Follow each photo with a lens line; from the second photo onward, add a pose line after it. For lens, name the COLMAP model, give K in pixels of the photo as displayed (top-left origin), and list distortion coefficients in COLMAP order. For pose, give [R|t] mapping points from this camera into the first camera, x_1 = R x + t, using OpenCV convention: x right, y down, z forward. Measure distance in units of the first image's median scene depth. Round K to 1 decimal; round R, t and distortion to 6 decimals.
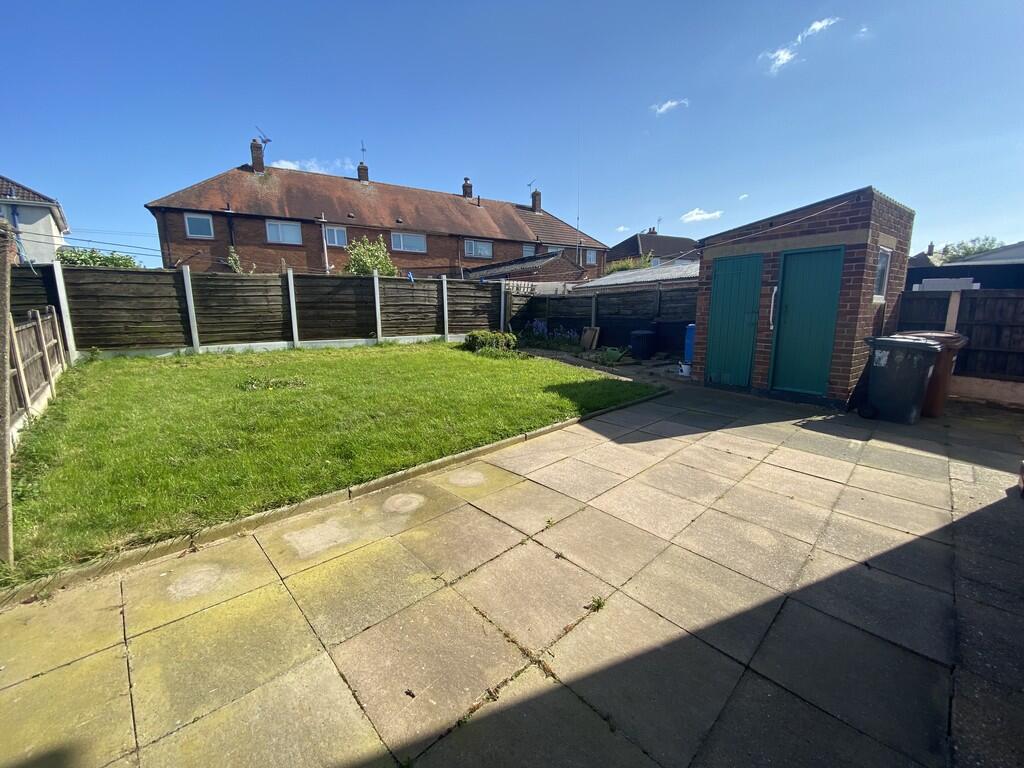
lens RADIAL K [[415.5, 0, 521.2], [0, 415.5, 385.2], [0, 0, 1]] dist [-0.021253, -0.004955]
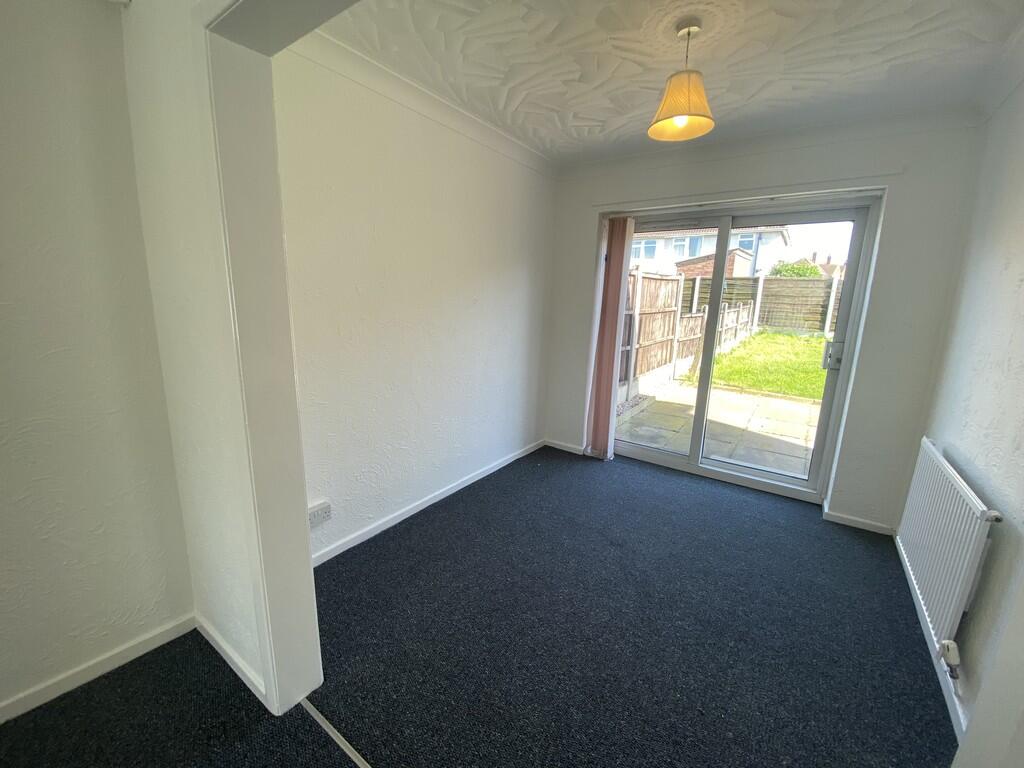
lens RADIAL K [[415.5, 0, 518.1], [0, 415.5, 387.3], [0, 0, 1]] dist [-0.021253, -0.004955]
pose [[0.163344, 0.217967, -0.962190, 0.320033], [-0.203078, 0.961831, 0.183411, 0.031872], [0.965442, 0.165441, 0.201374, -0.200919]]
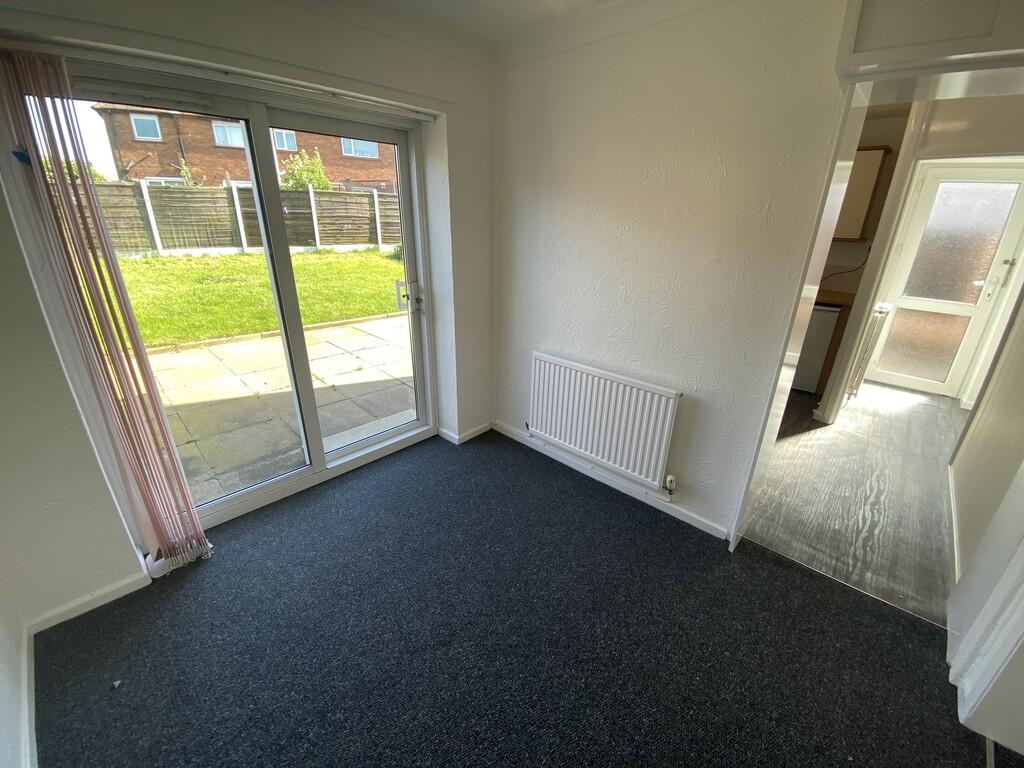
lens RADIAL K [[415.5, 0, 510.0], [0, 415.5, 386.5], [0, 0, 1]] dist [-0.021253, -0.004955]
pose [[0.999298, 0.021405, 0.030745, 0.162812], [-0.027193, 0.978943, 0.202312, 0.022315], [-0.025767, -0.203006, 0.978838, -0.220107]]
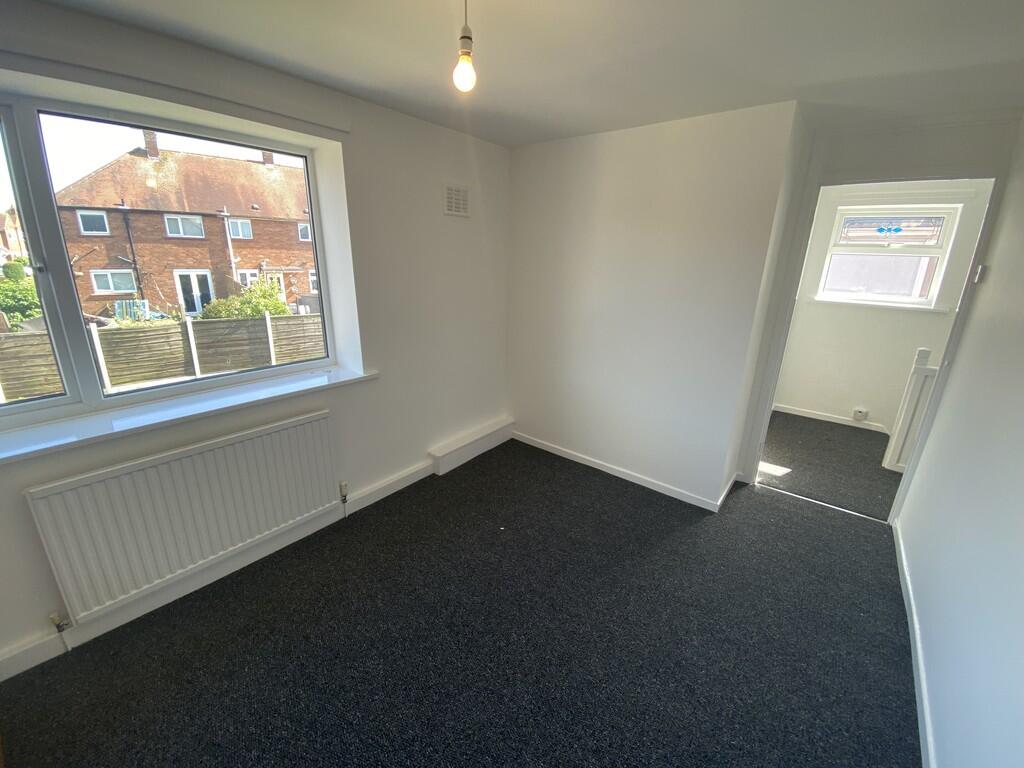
lens RADIAL K [[415.5, 0, 515.4], [0, 415.5, 388.4], [0, 0, 1]] dist [-0.021253, -0.004955]
pose [[0.991162, 0.001408, 0.132653, 0.180409], [-0.016444, 0.993537, 0.112315, -0.189471], [-0.131637, -0.113504, 0.984778, -0.254519]]
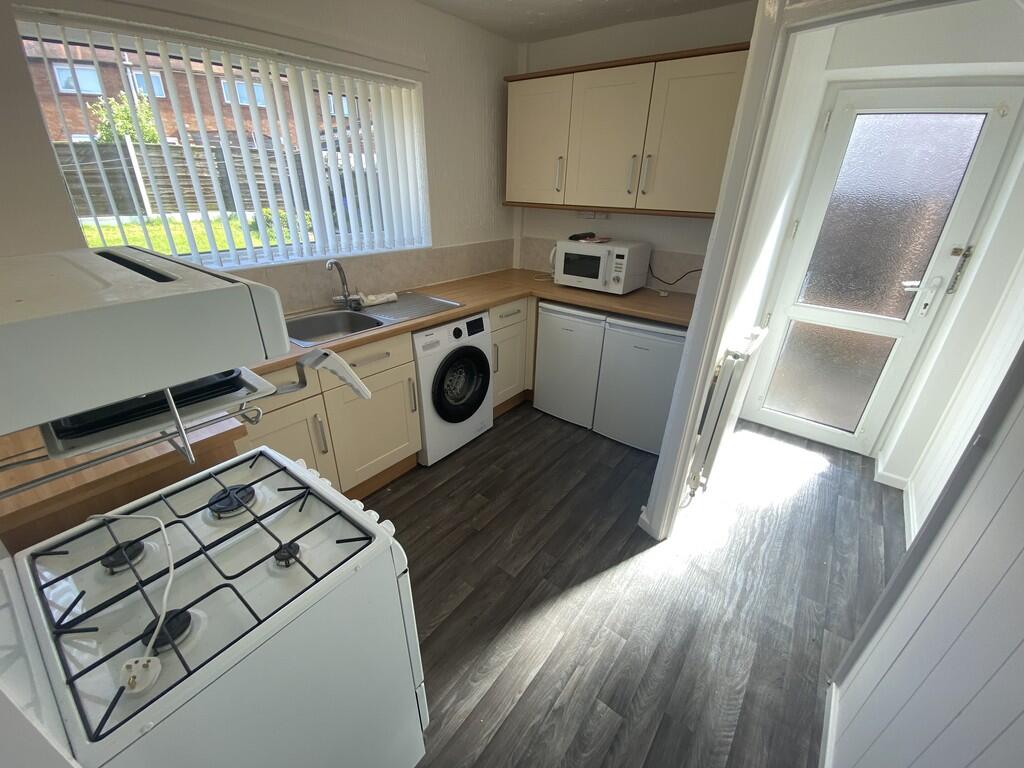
lens RADIAL K [[415.5, 0, 509.8], [0, 415.5, 387.3], [0, 0, 1]] dist [-0.021253, -0.004955]
pose [[0.991589, -0.015791, 0.128459, 0.332711], [-0.020071, 0.961759, 0.273160, -0.008004], [-0.127860, -0.273440, 0.953353, -0.070898]]
